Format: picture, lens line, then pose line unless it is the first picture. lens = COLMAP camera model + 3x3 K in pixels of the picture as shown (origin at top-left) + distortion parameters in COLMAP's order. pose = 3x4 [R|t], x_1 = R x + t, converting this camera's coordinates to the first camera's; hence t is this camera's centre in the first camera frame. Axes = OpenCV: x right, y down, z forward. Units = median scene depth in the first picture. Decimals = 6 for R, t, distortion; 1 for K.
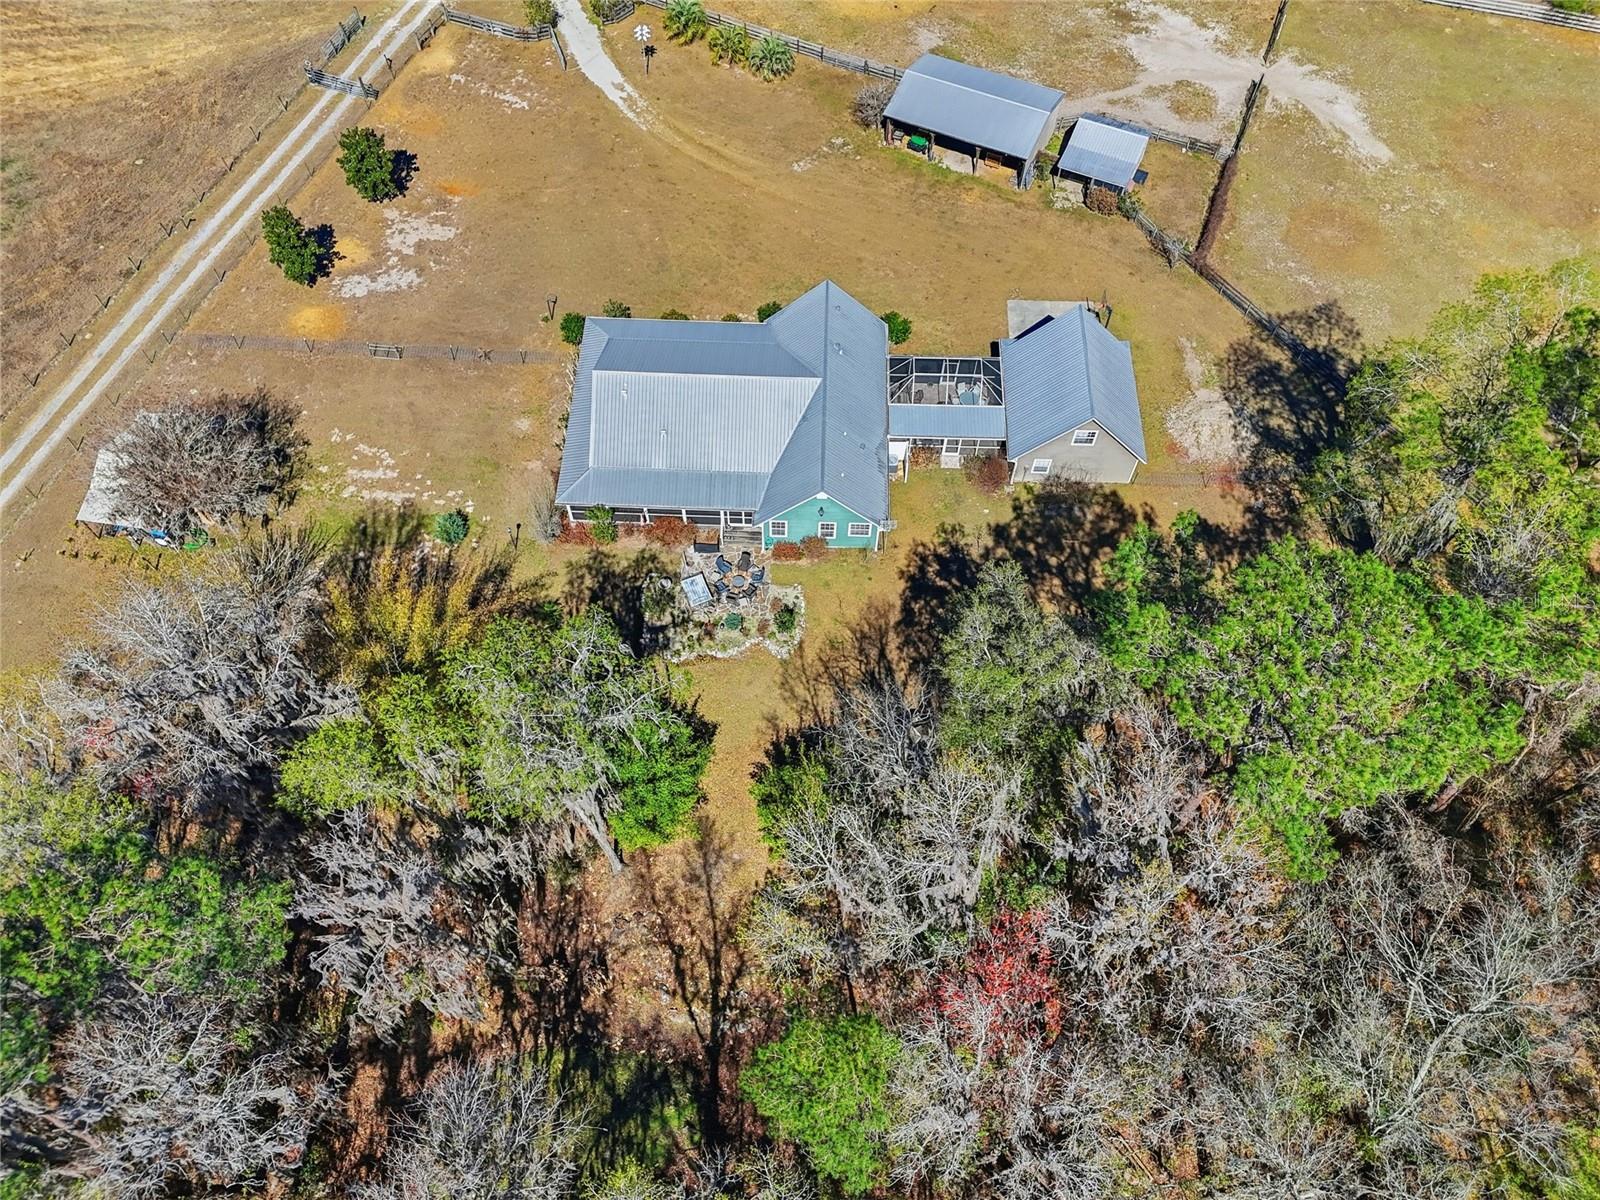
lens RADIAL K [[1104.8, 0, 800.0], [0, 1104.8, 600.0], [0, 0, 1]] dist [0.041332, -0.000895]
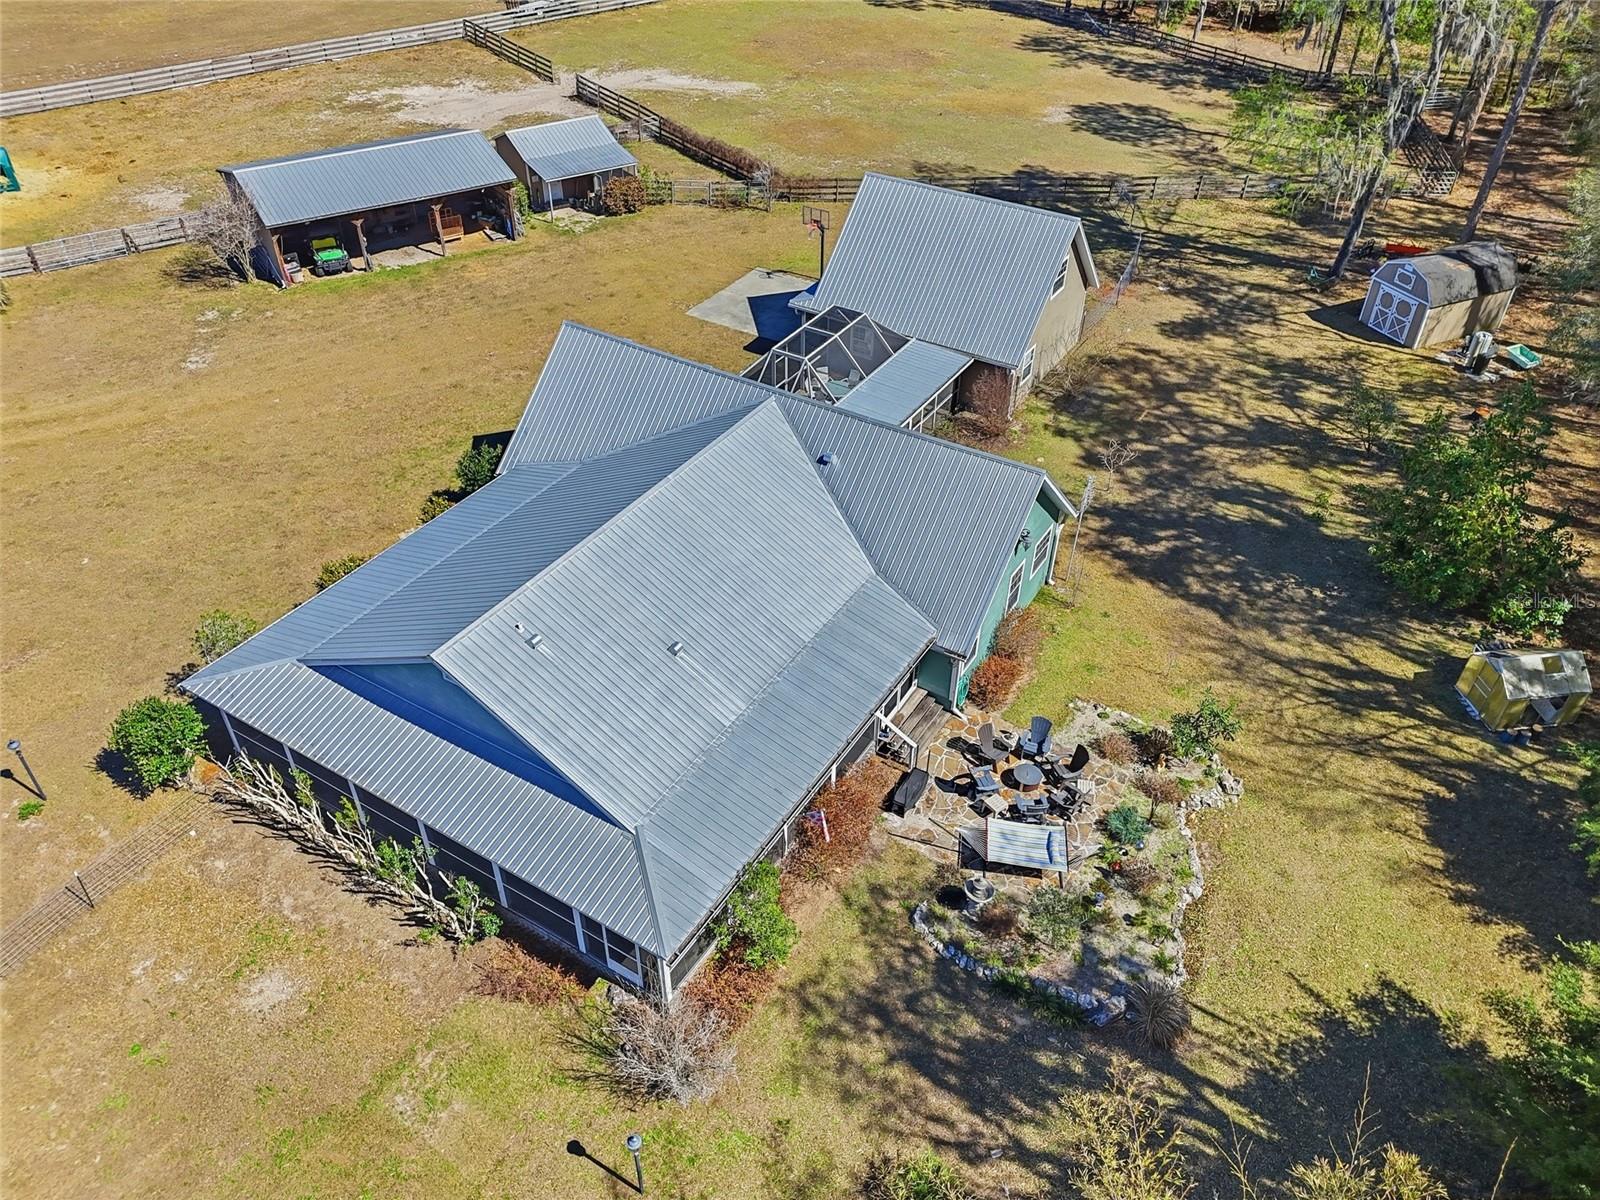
lens RADIAL K [[1190.6, 0, 800.0], [0, 1190.6, 600.0], [0, 0, 1]] dist [0.010935, 0.000662]
pose [[0.504938, -0.548045, 0.666847, -0.351843], [0.739154, 0.673508, -0.006170, -0.119441], [-0.445745, 0.496018, 0.745170, 0.606943]]
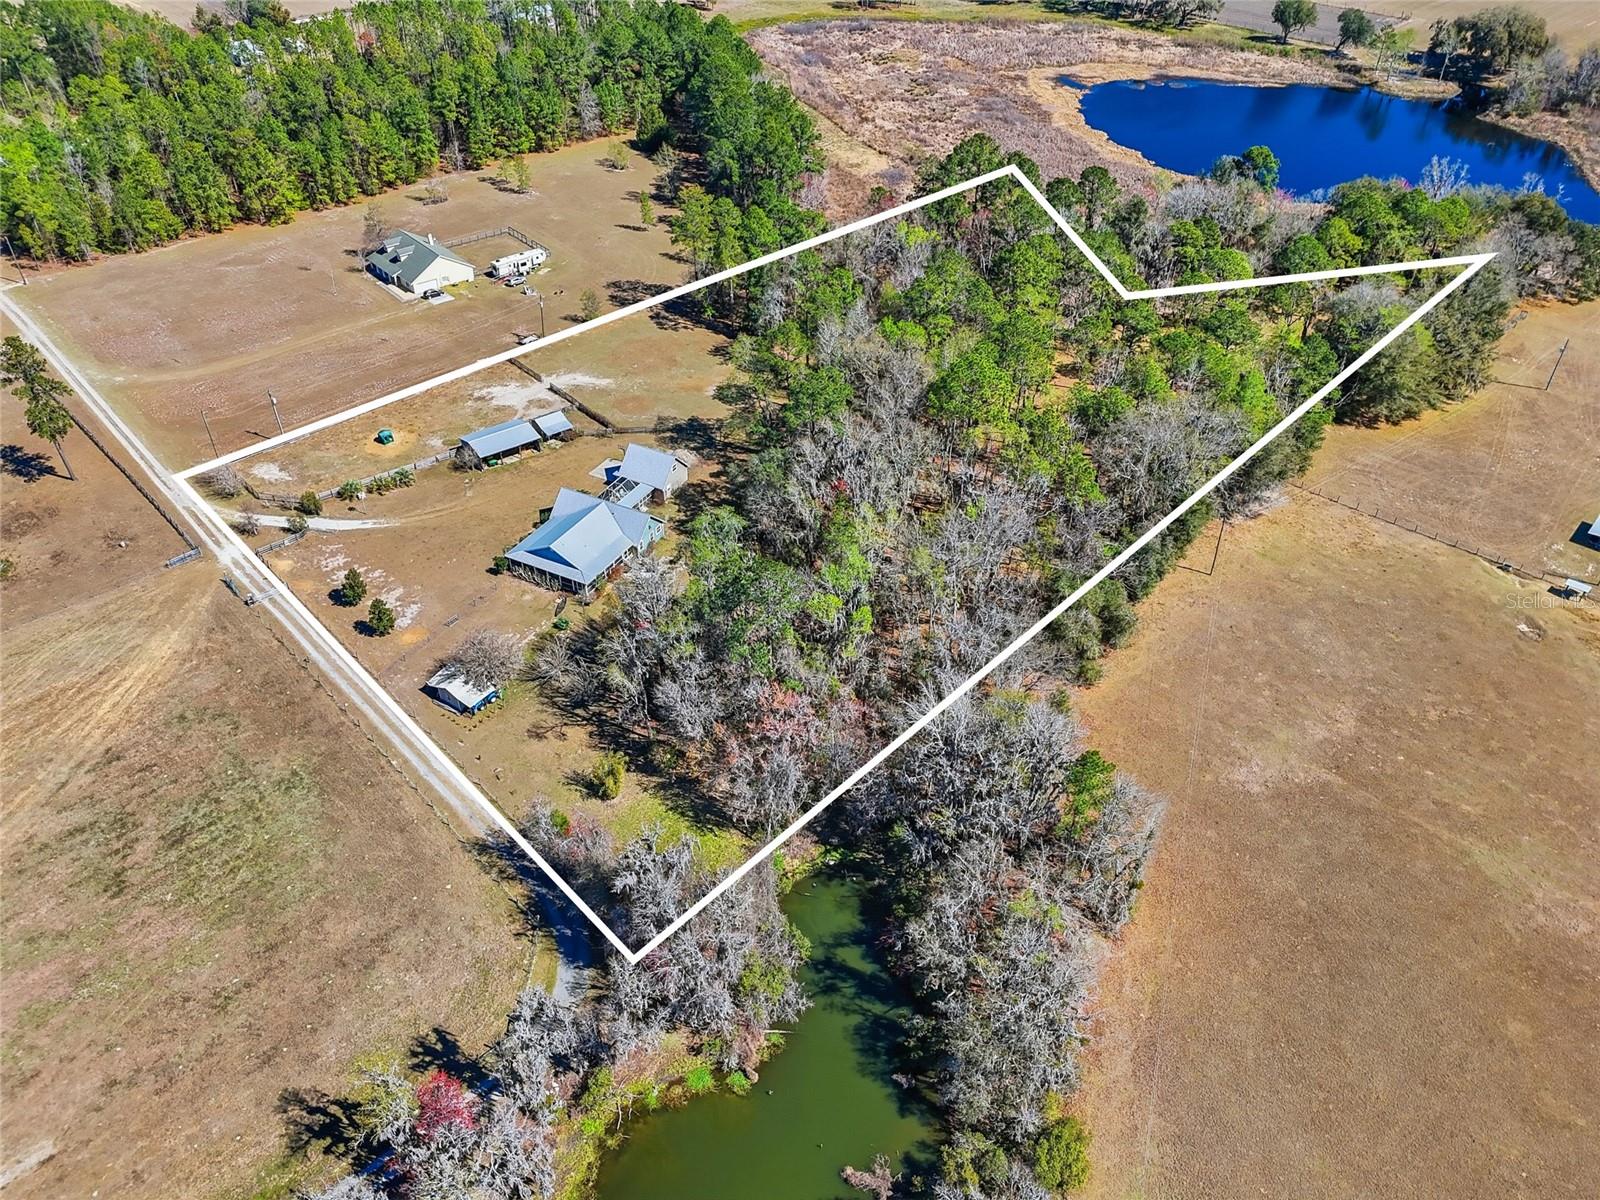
lens RADIAL K [[1190.6, 0, 800.0], [0, 1190.6, 600.0], [0, 0, 1]] dist [0.010935, 0.000662]
pose [[0.442961, -0.556249, 0.703116, -1.763573], [0.766588, 0.641664, 0.024685, 0.219386], [-0.464896, 0.528066, 0.710647, -1.022946]]
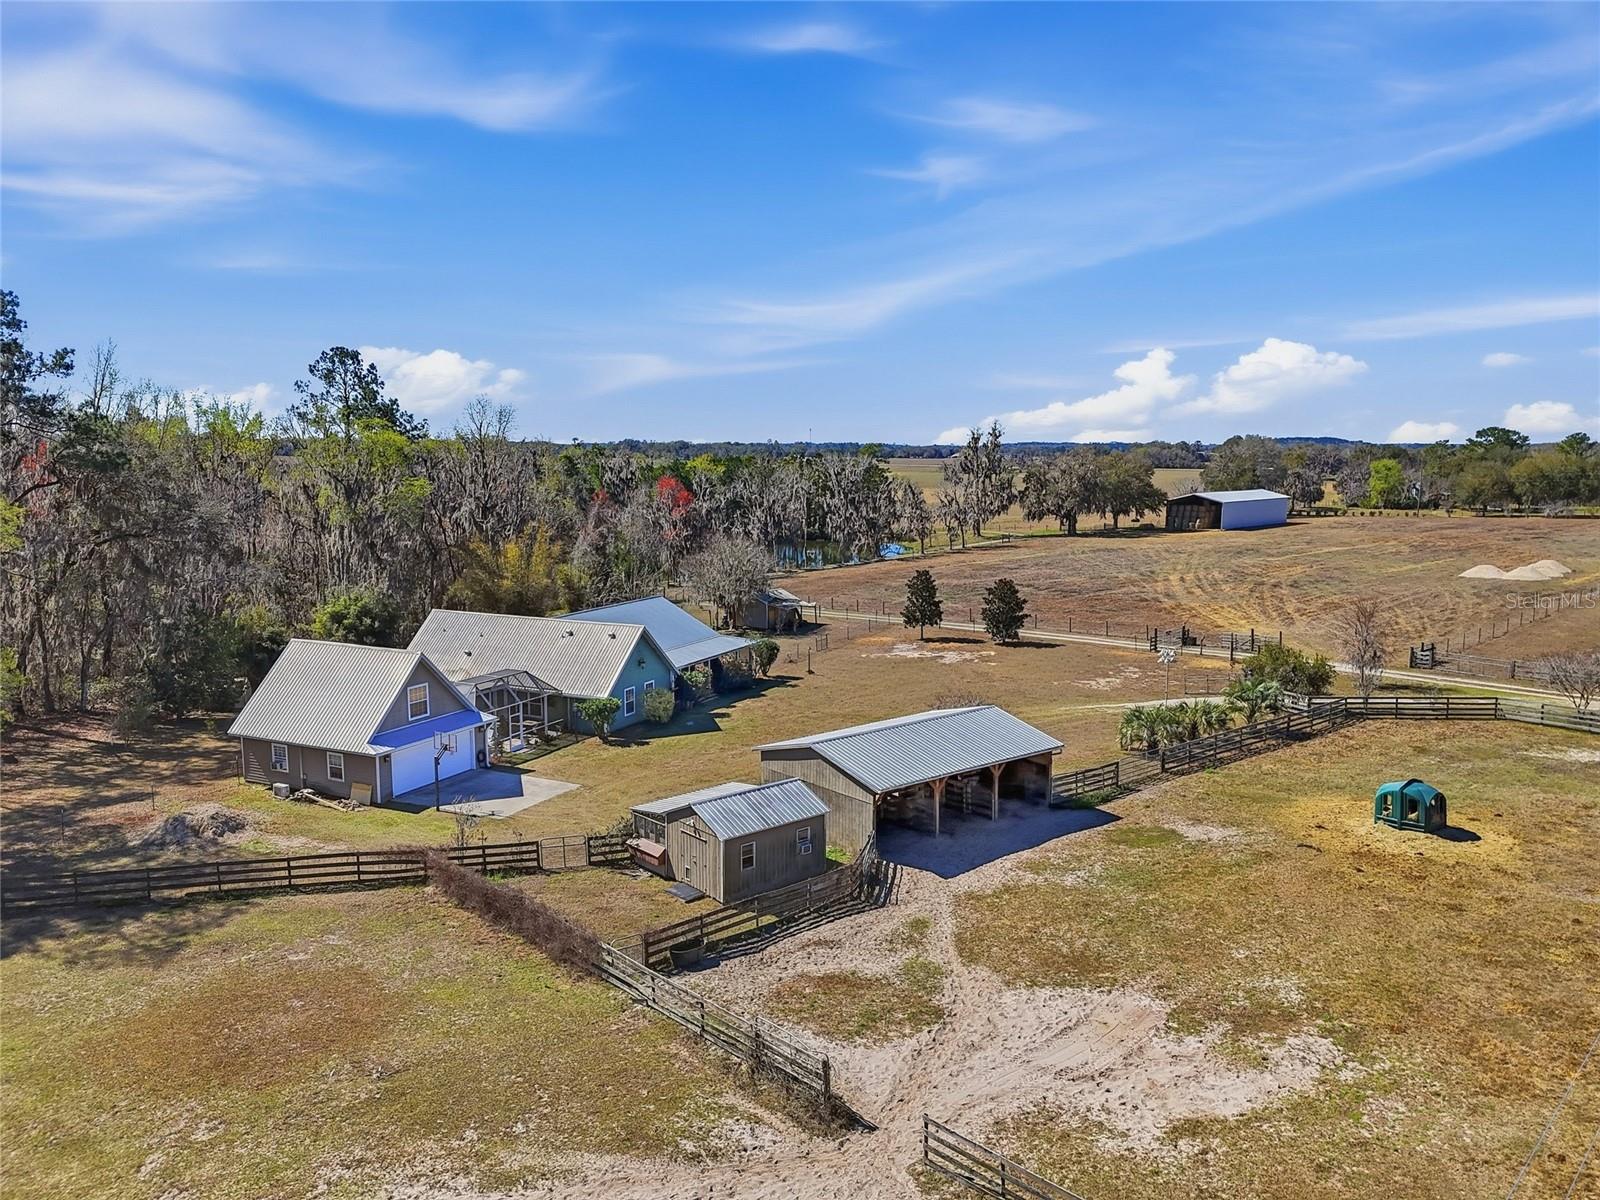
lens RADIAL K [[1140.2, 0, 841.0], [0, 1140.2, 604.5], [0, 0, 1]] dist [0.123783, -0.177717]
pose [[-0.396300, 0.108136, -0.911731, 0.873516], [-0.785410, 0.474345, 0.397653, -0.835499], [0.475476, 0.873672, -0.103052, 1.165710]]
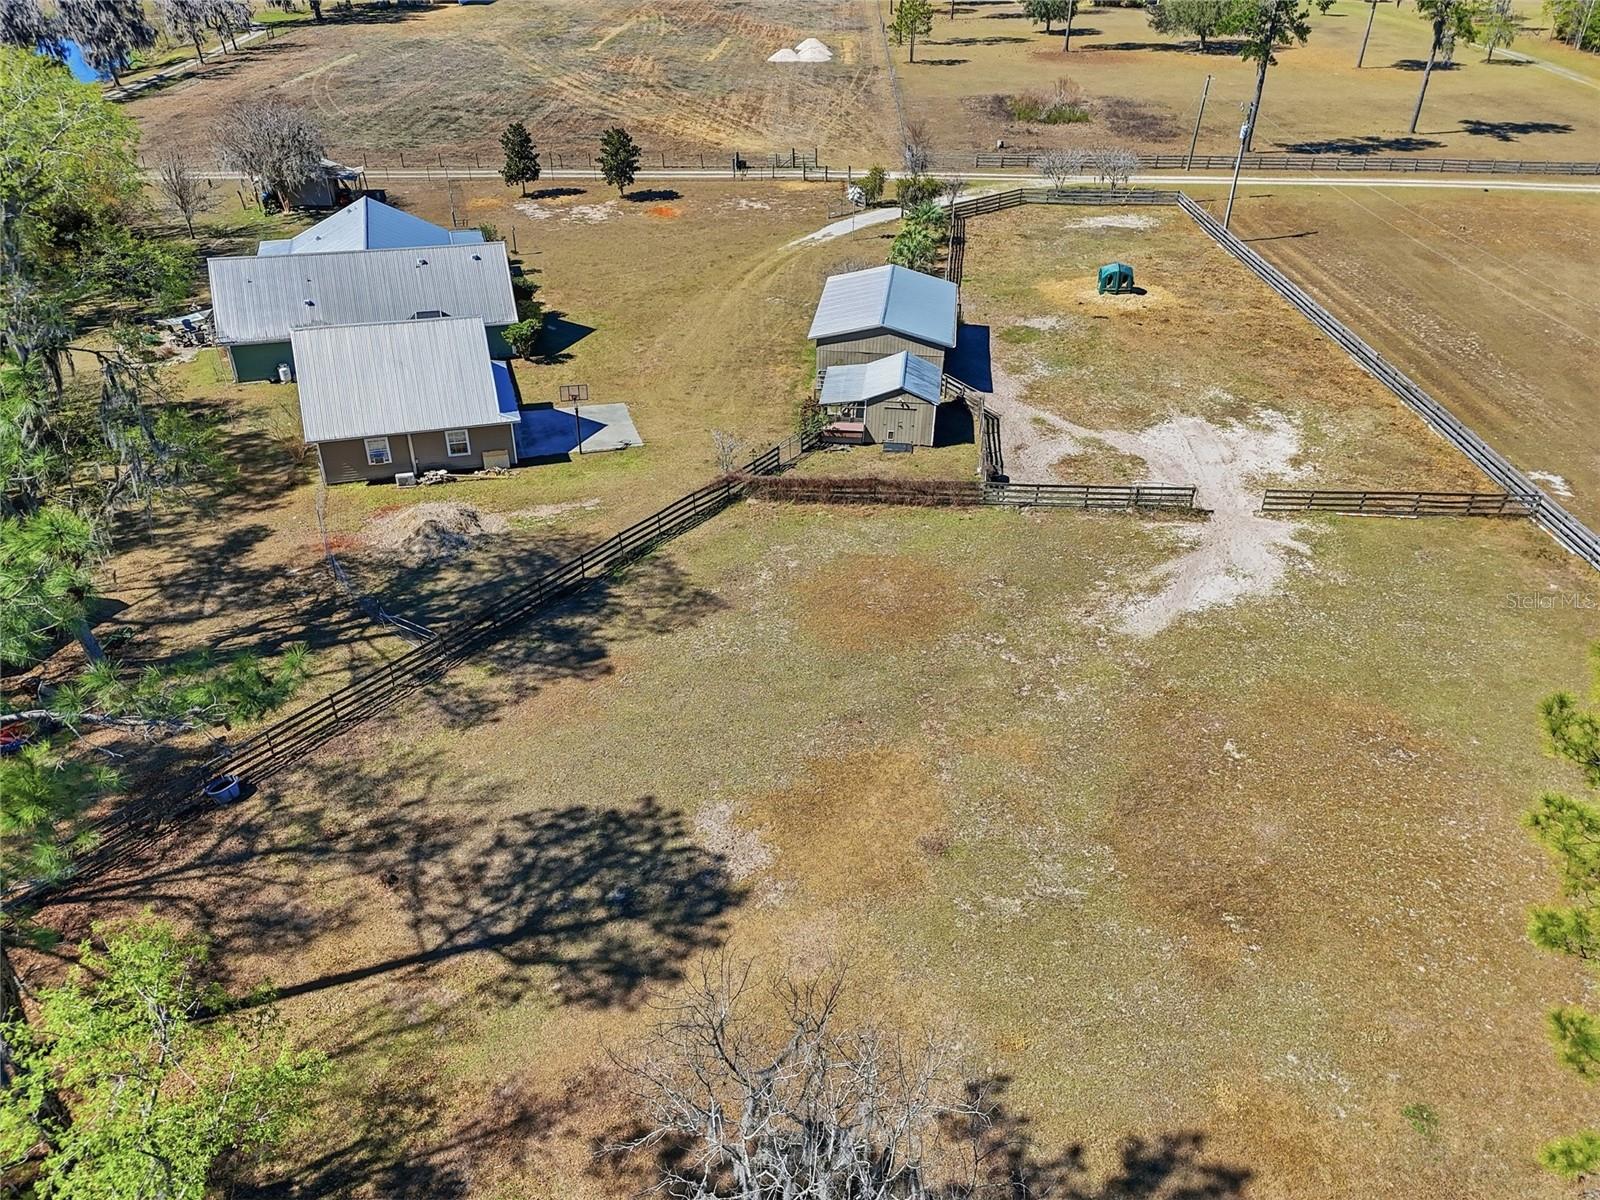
lens RADIAL K [[1104.8, 0, 800.0], [0, 1104.8, 600.0], [0, 0, 1]] dist [0.041332, -0.000895]
pose [[0.333157, 0.510882, -0.792469, 1.061955], [-0.809371, 0.586095, 0.037576, -0.356492], [0.483658, 0.628882, 0.608754, 0.723046]]
